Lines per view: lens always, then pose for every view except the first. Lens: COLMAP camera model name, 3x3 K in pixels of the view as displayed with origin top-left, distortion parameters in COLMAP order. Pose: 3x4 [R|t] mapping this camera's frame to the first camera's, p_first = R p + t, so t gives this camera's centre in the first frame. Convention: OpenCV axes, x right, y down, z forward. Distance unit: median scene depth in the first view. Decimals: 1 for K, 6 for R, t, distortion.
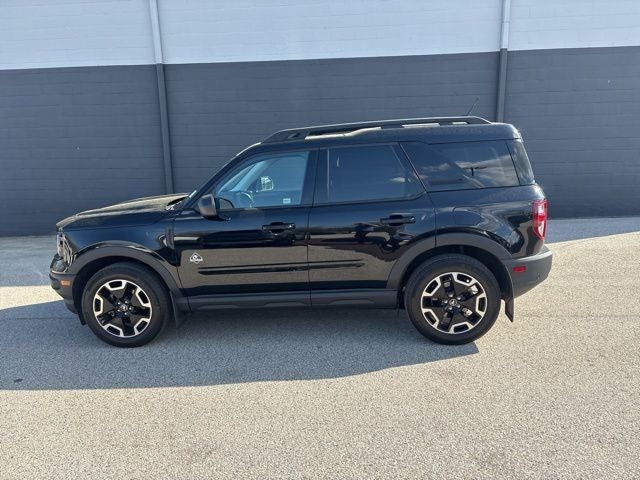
lens RADIAL K [[478.8, 0, 324.9], [0, 478.8, 238.4], [0, 0, 1]] dist [0.059802, -0.061750]
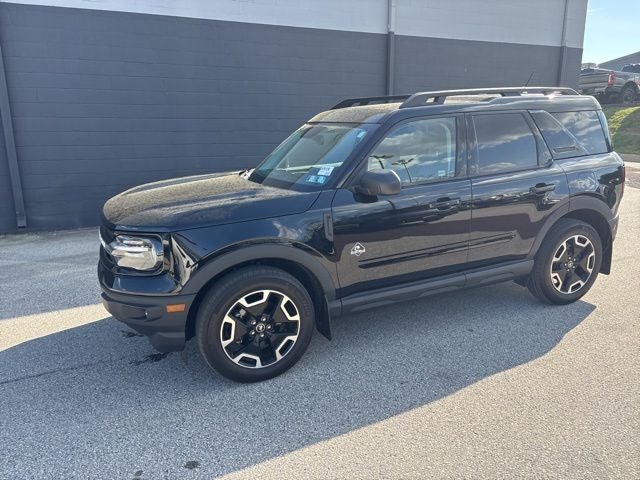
lens RADIAL K [[479.6, 0, 317.0], [0, 479.6, 238.7], [0, 0, 1]] dist [0.074524, -0.056787]
pose [[0.870860, -0.098751, 0.481510, -0.714075], [0.084599, 0.995105, 0.051076, -0.023183], [-0.484196, -0.003745, 0.874951, 0.330465]]
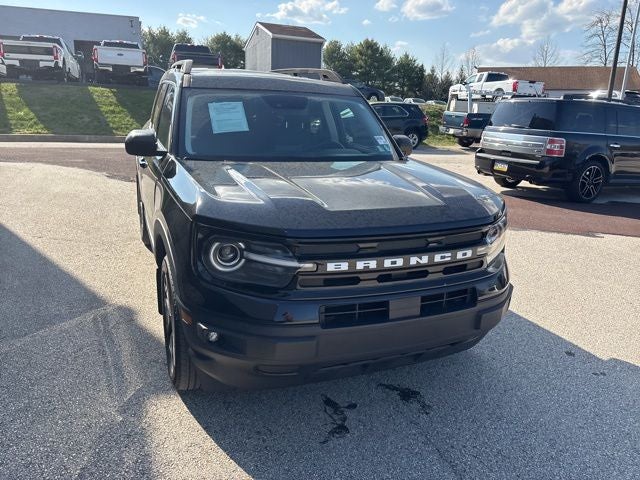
lens RADIAL K [[496.1, 0, 321.4], [0, 496.1, 227.1], [0, 0, 1]] dist [0.078571, -0.094253]
pose [[-0.474547, -0.199157, 0.857404, -1.063479], [0.154682, 0.940043, 0.303963, -0.243512], [-0.866533, 0.276869, -0.415288, 1.573100]]
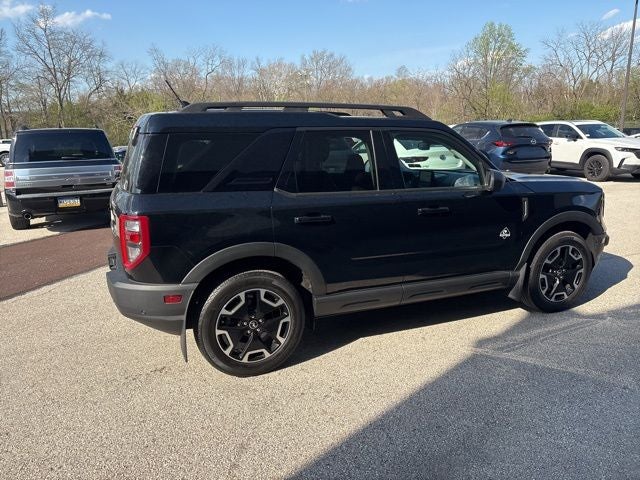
lens RADIAL K [[487.3, 0, 328.1], [0, 487.3, 240.9], [0, 0, 1]] dist [0.062448, -0.061584]
pose [[-0.865535, 0.167690, -0.471942, 0.562608], [-0.046165, 0.911563, 0.408561, -0.435300], [0.498717, 0.375411, -0.781248, 2.075343]]
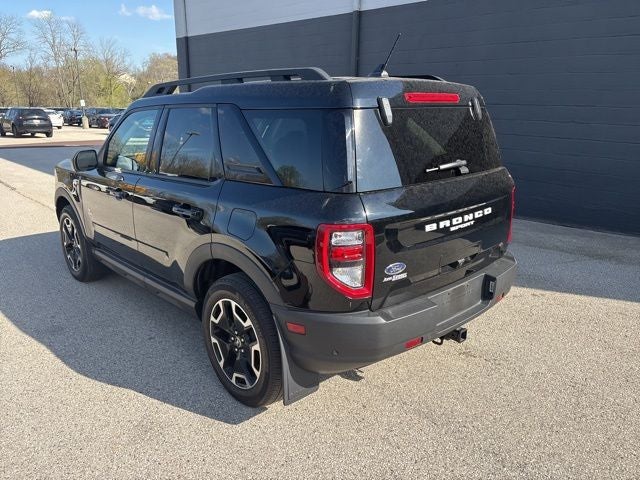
lens RADIAL K [[479.9, 0, 319.6], [0, 479.9, 239.7], [0, 0, 1]] dist [0.059736, -0.059560]
pose [[0.742240, 0.219503, -0.633165, 0.749516], [-0.162736, 0.975591, 0.147444, -0.130680], [0.650075, -0.006400, 0.759844, 0.542321]]
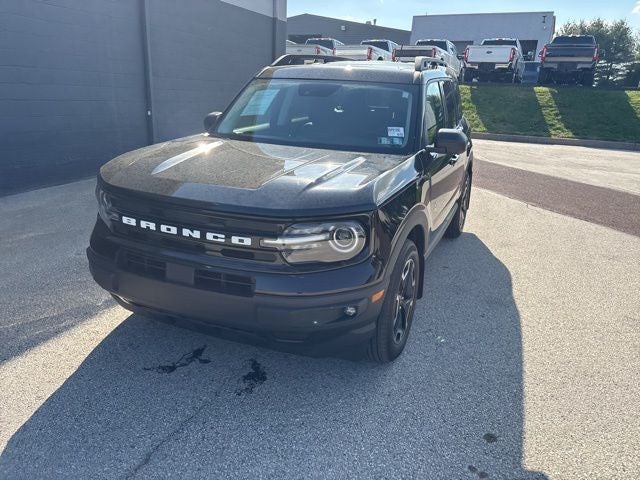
lens RADIAL K [[490.2, 0, 322.3], [0, 490.2, 229.5], [0, 0, 1]] dist [0.076846, -0.086122]
pose [[0.299456, -0.228075, 0.926449, -1.141309], [0.144339, 0.970662, 0.192304, -0.114508], [-0.943129, 0.076136, 0.323591, 0.907761]]
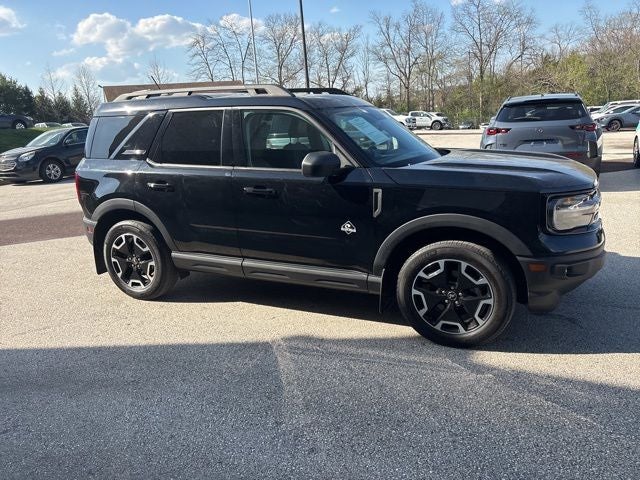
lens RADIAL K [[499.6, 0, 320.3], [0, 499.6, 228.7], [0, 0, 1]] dist [0.061115, -0.066941]
pose [[-0.942023, 0.017071, 0.335114, -0.470973], [0.155313, 0.907465, 0.390366, -0.402798], [-0.297441, 0.419781, -0.857504, 2.230557]]
